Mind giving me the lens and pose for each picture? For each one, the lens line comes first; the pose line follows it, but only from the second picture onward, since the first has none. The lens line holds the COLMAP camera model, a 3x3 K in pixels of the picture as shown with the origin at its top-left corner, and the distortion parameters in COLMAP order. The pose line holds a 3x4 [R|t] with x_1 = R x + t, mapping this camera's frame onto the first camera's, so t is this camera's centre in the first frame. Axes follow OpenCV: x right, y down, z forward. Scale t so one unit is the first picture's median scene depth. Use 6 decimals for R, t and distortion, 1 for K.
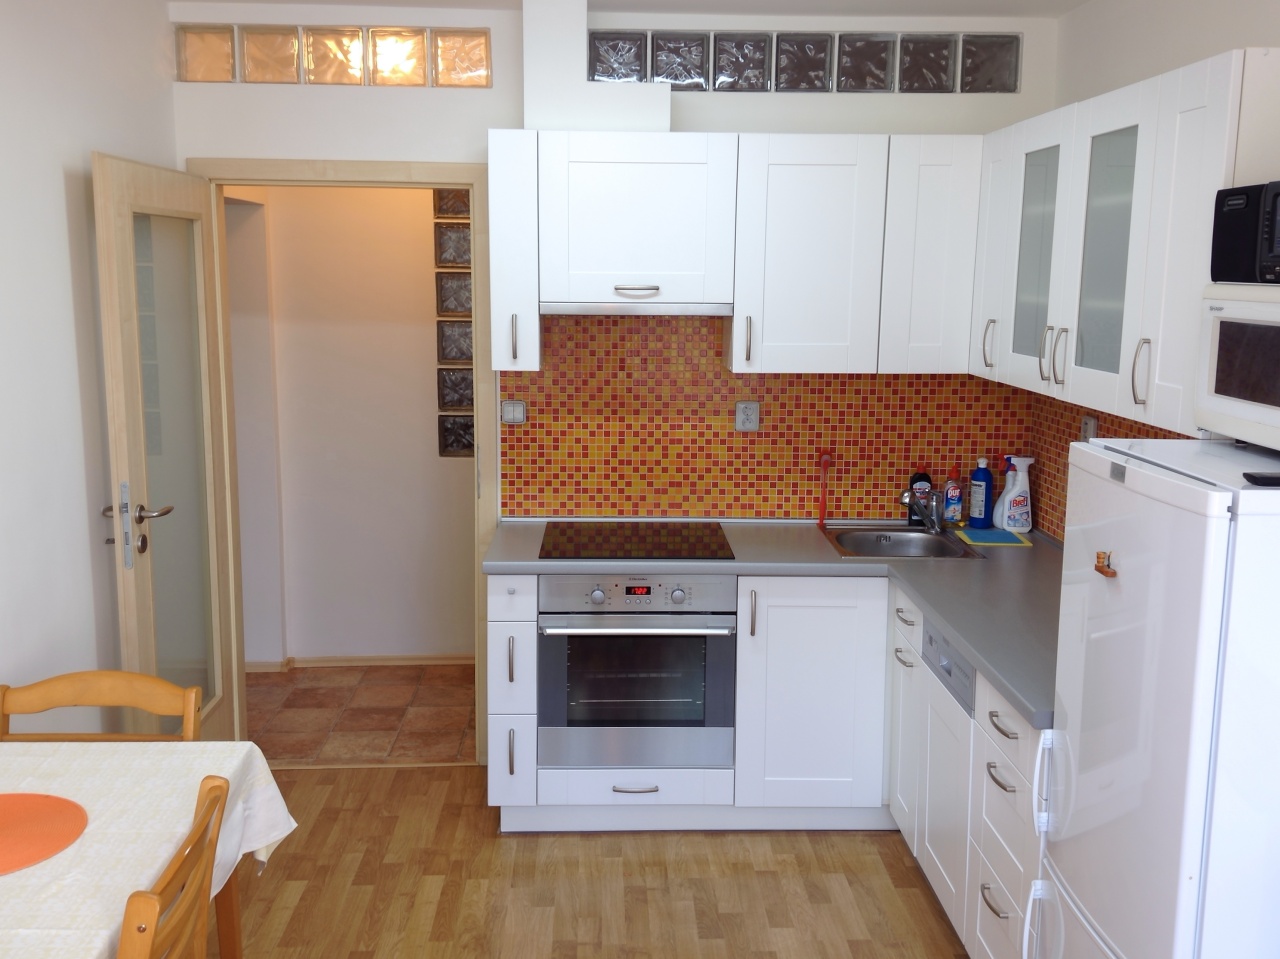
lens RADIAL K [[1205.6, 0, 636.2], [0, 1205.6, 462.8], [0, 0, 1]] dist [0.240616, -0.664912]
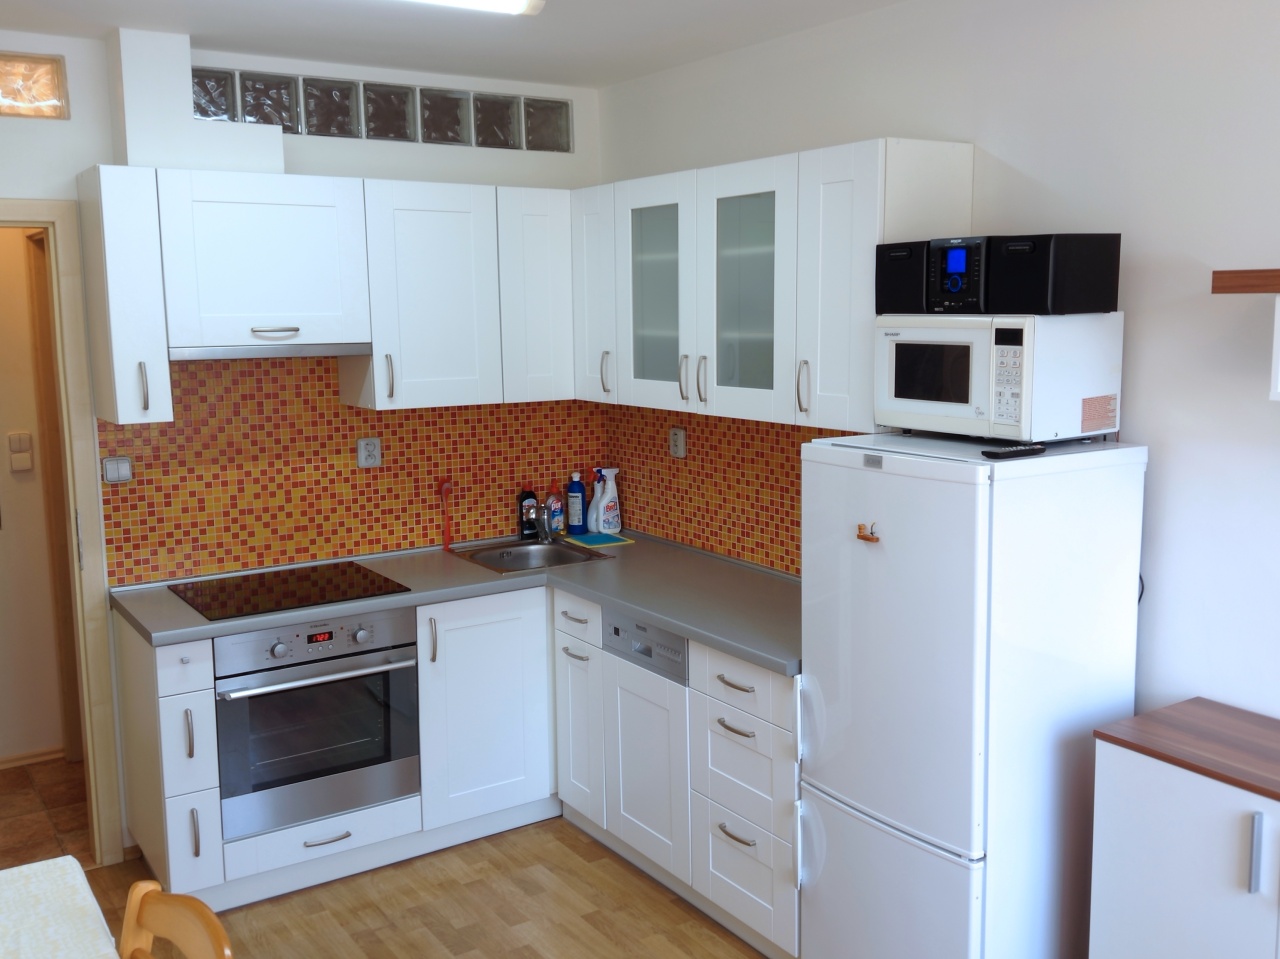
lens RADIAL K [[1205.6, 0, 636.2], [0, 1205.6, 462.8], [0, 0, 1]] dist [0.240616, -0.664912]
pose [[0.848093, -0.088277, 0.522442, -0.252161], [0.101843, 0.994797, 0.002767, -0.010107], [-0.519967, 0.050860, 0.852671, 0.013384]]
